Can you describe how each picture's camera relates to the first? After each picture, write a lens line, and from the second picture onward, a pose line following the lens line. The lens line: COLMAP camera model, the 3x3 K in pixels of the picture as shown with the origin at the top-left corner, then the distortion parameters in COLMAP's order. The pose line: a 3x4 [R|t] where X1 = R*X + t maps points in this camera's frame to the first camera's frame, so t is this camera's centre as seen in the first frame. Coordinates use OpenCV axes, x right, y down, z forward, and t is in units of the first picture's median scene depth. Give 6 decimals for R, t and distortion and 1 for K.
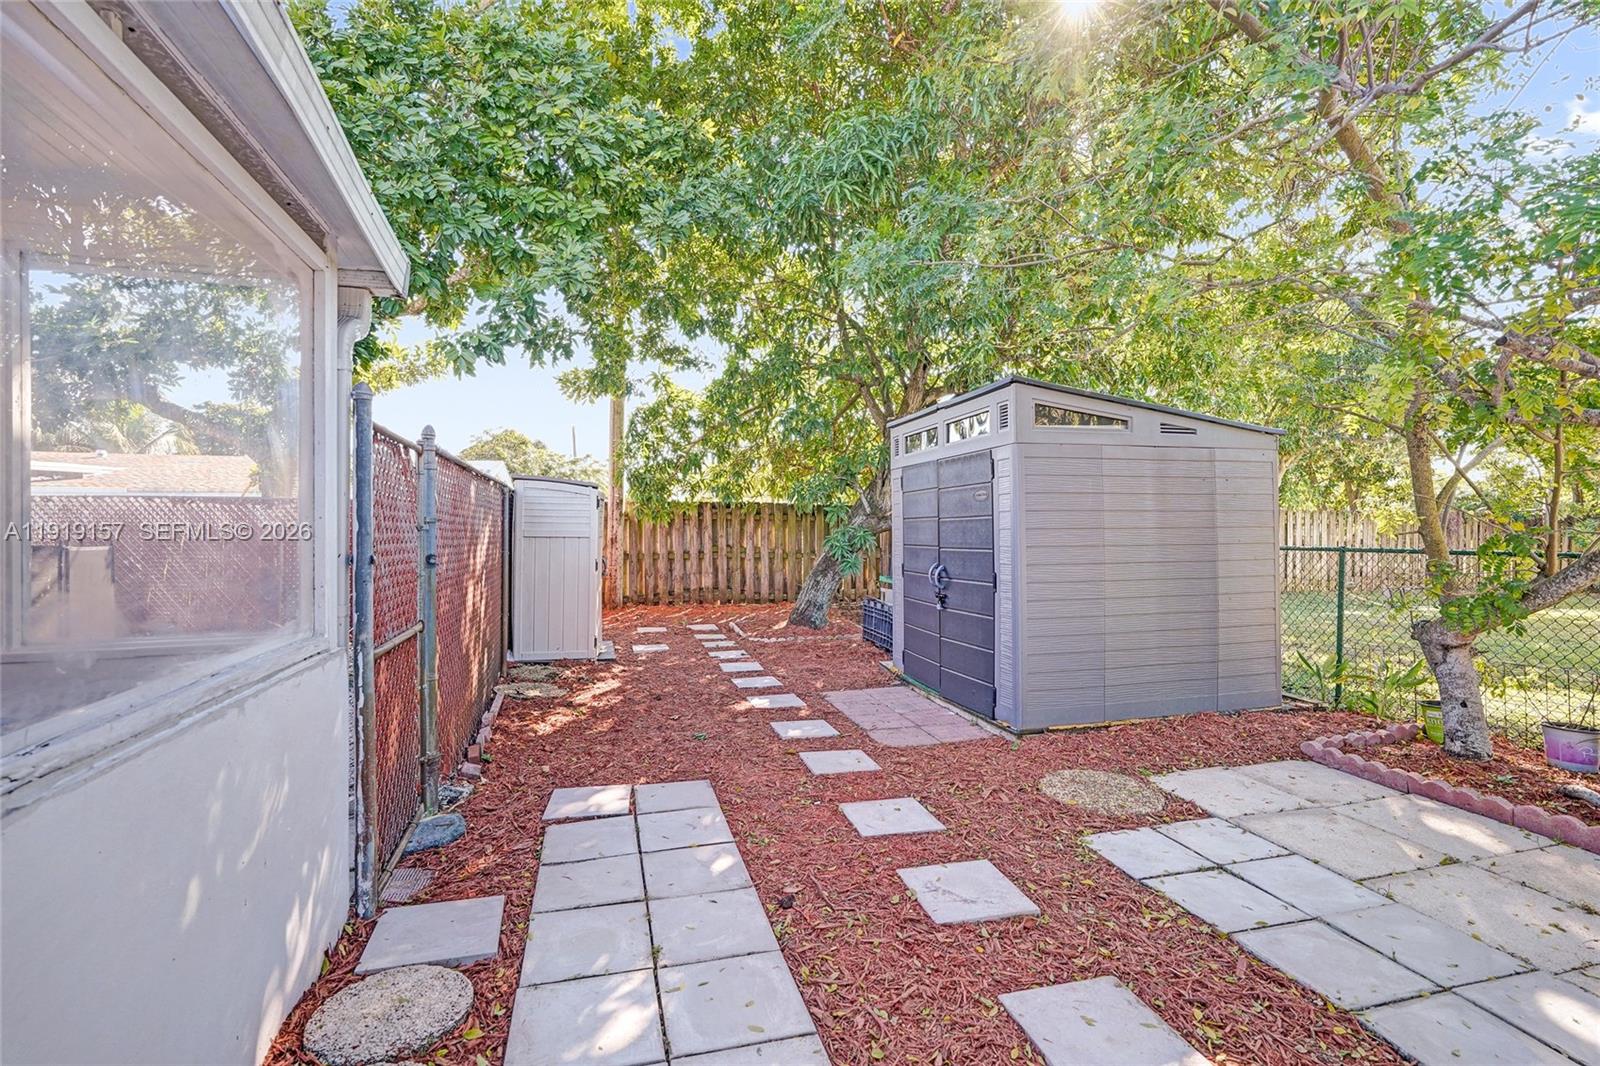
lens RADIAL K [[753.6, 0, 794.5], [0, 753.6, 528.6], [0, 0, 1]] dist [0.000112, 0.007422]
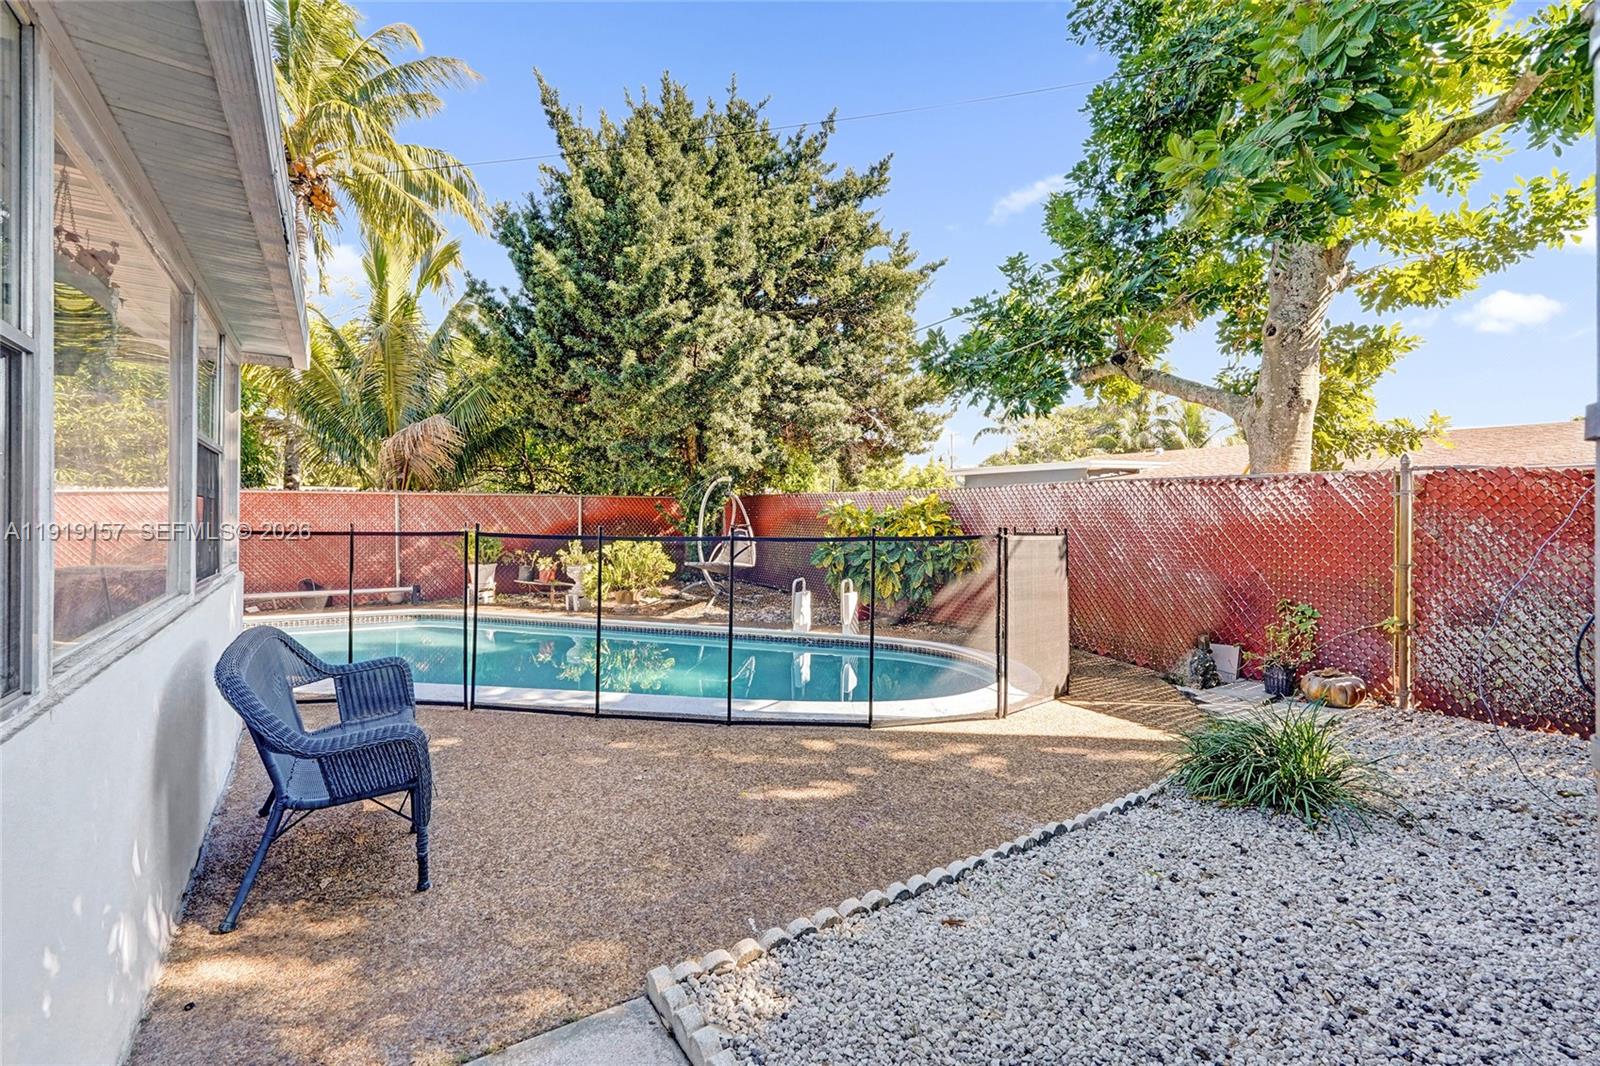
lens RADIAL K [[753.6, 0, 792.4], [0, 753.6, 521.5], [0, 0, 1]] dist [0.000112, 0.007422]
pose [[0.330462, 0.005842, -0.943801, -0.151875], [-0.010651, 0.999940, 0.002460, 0.007918], [0.943759, 0.009240, 0.330504, 0.332640]]
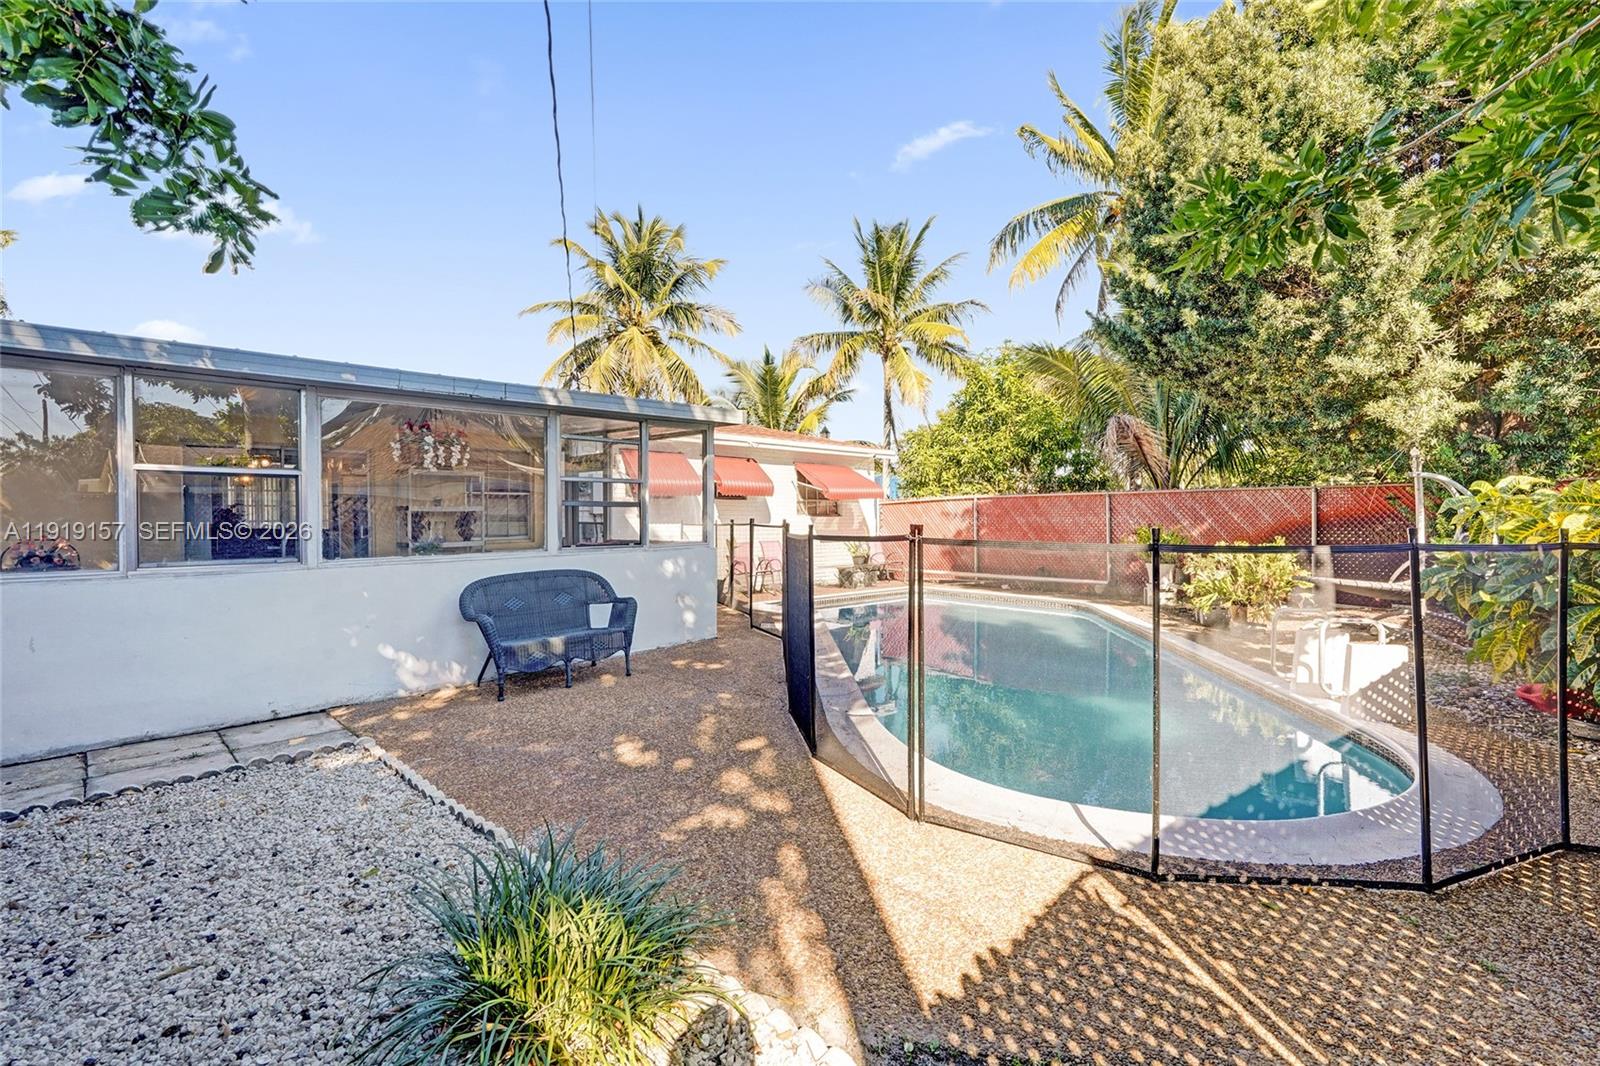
lens RADIAL K [[753.6, 0, 800.0], [0, 753.6, 525.6], [0, 0, 1]] dist [0.000112, 0.007422]
pose [[-0.878496, 0.010893, -0.477625, -0.395052], [0.006373, 0.999918, 0.011083, 0.012173], [0.477707, 0.006693, -0.878494, 0.902951]]
